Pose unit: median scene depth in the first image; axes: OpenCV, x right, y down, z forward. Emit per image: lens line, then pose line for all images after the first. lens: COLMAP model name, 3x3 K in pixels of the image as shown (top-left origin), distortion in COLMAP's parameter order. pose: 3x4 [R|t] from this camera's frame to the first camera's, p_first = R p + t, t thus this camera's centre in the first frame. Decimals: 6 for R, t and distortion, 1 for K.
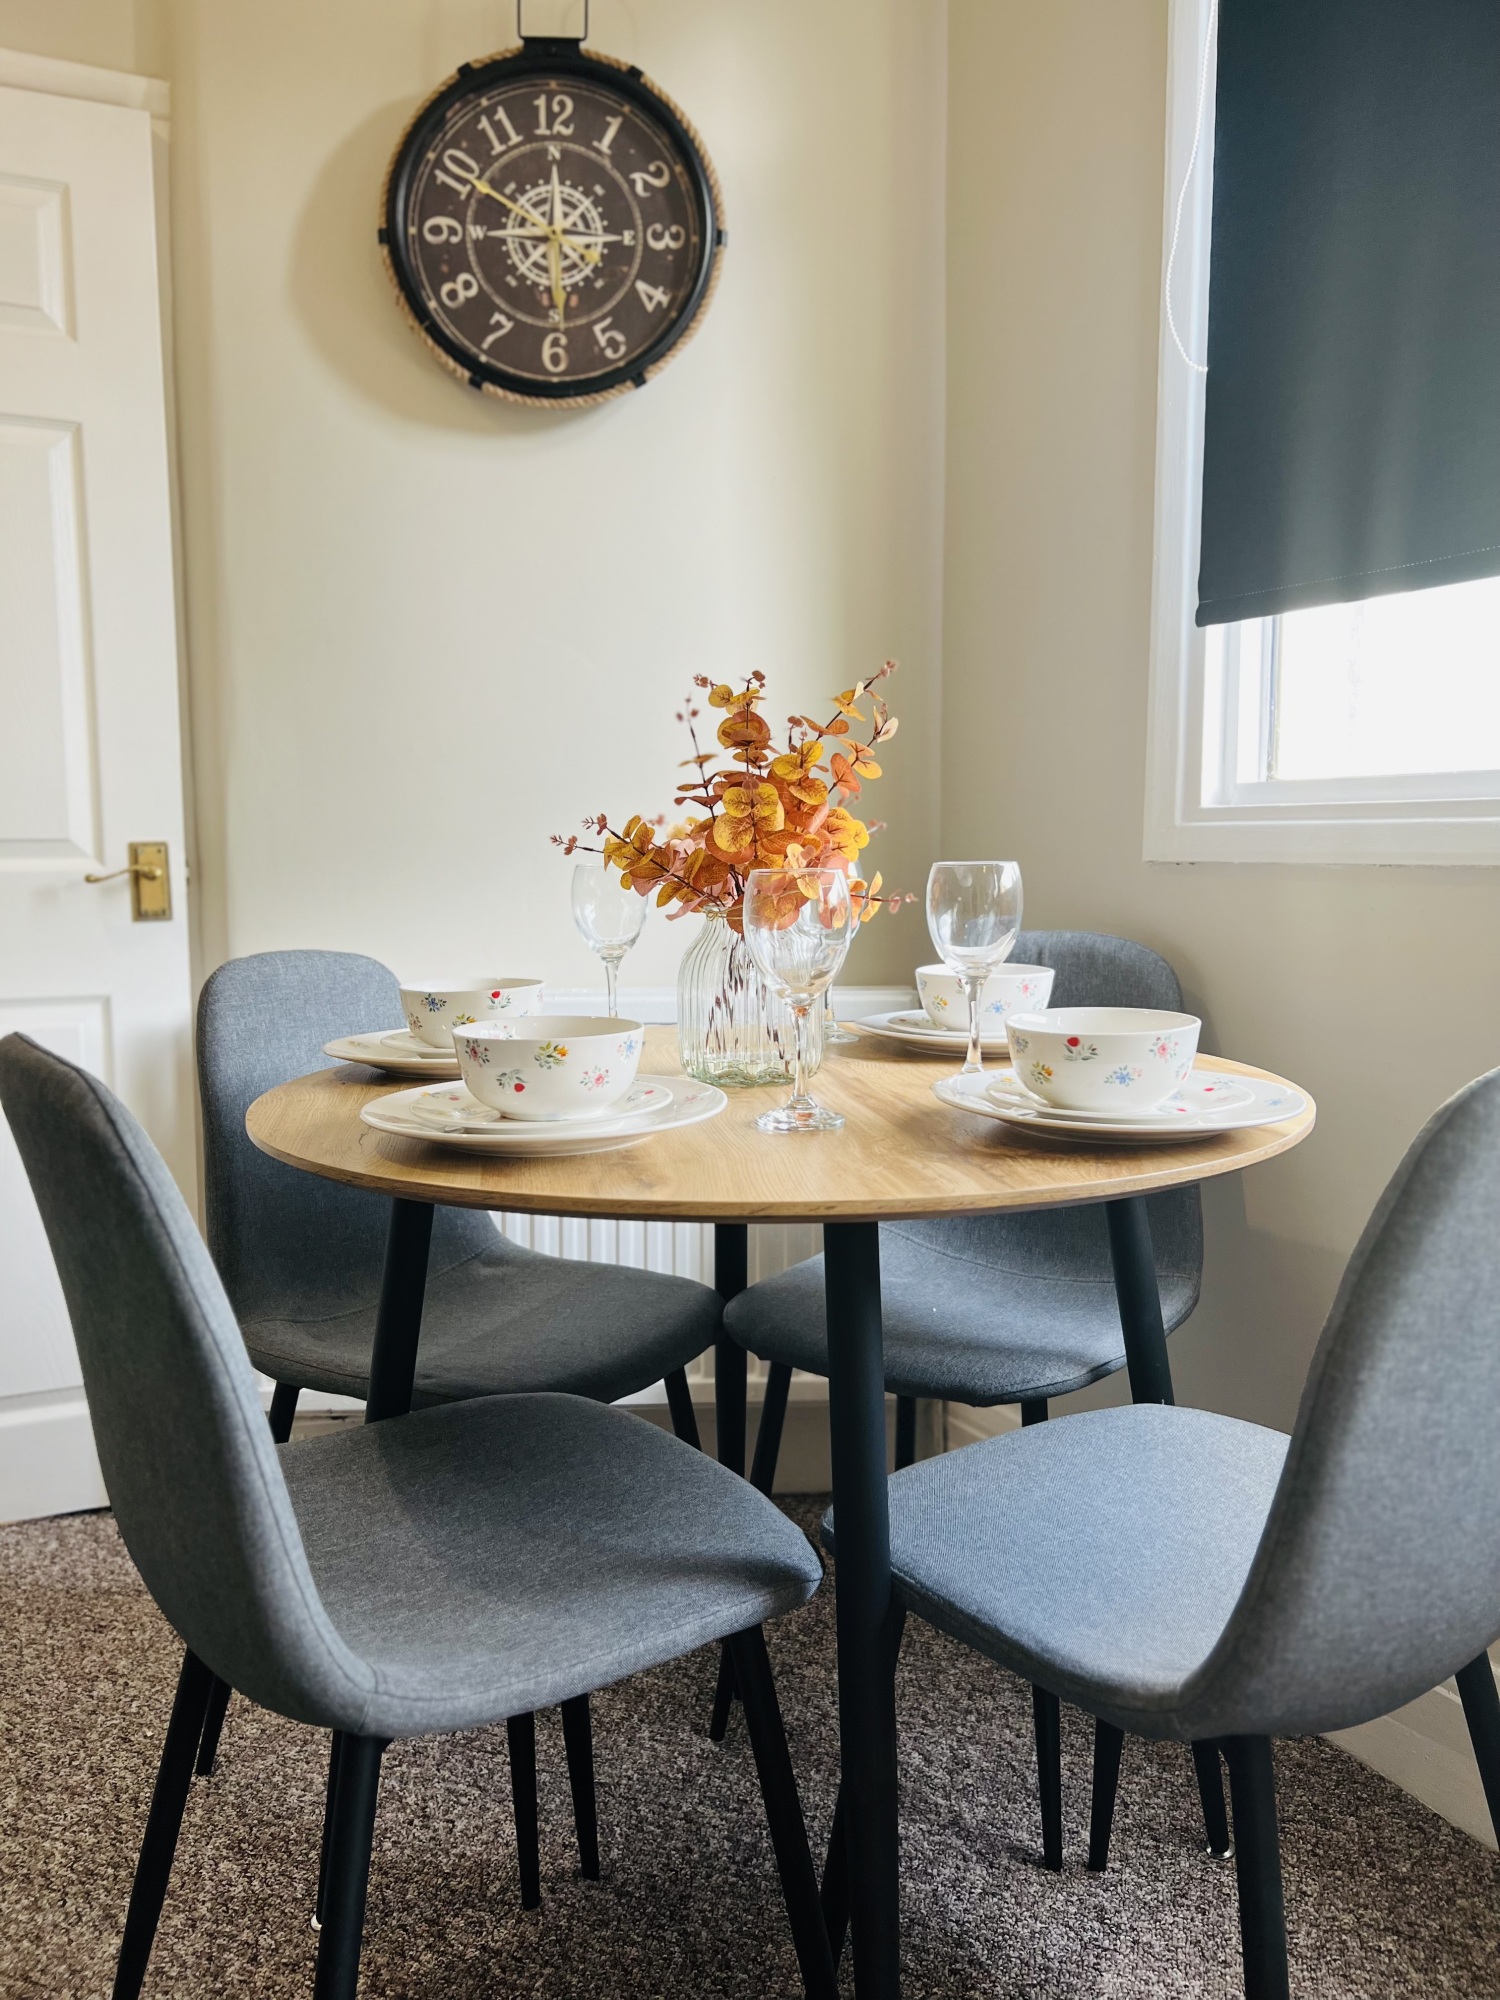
lens RADIAL K [[1507.3, 0, 746.7], [0, 1507.3, 995.4], [0, 0, 1]] dist [0.048169, -0.051039]
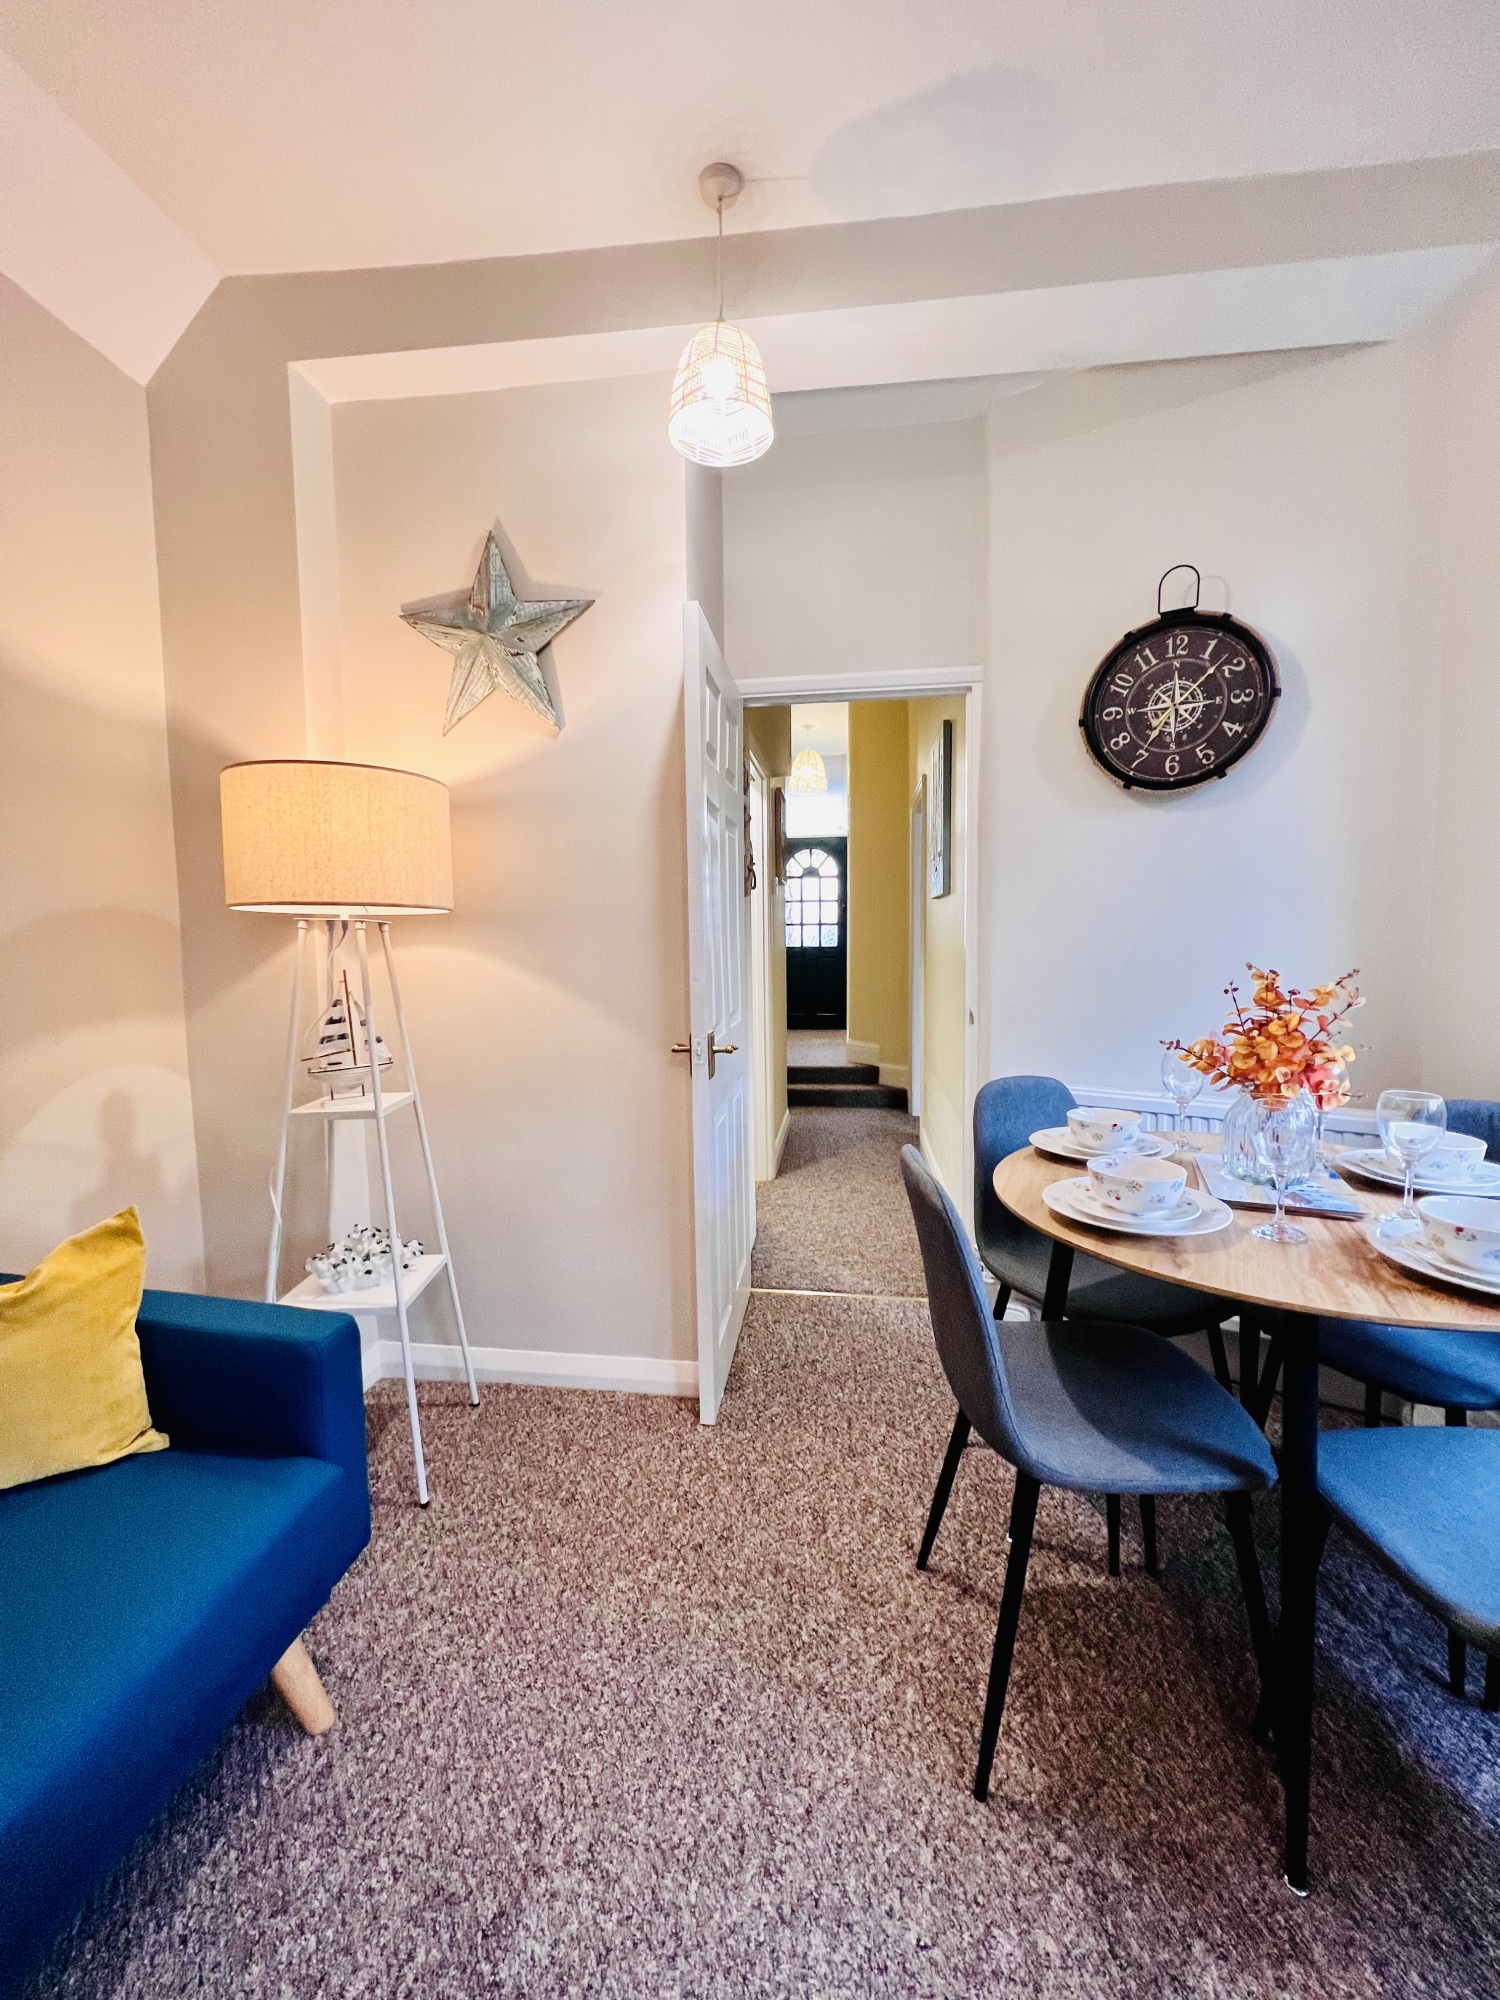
lens RADIAL K [[800.4, 0, 752.3], [0, 800.4, 994.3], [0, 0, 1]] dist [-0.003439, 0.001177]
pose [[0.816508, 0.036986, -0.576149, 0.035158], [-0.052764, 0.998550, -0.010673, -0.097682], [0.574919, 0.039114, 0.817275, -0.127429]]
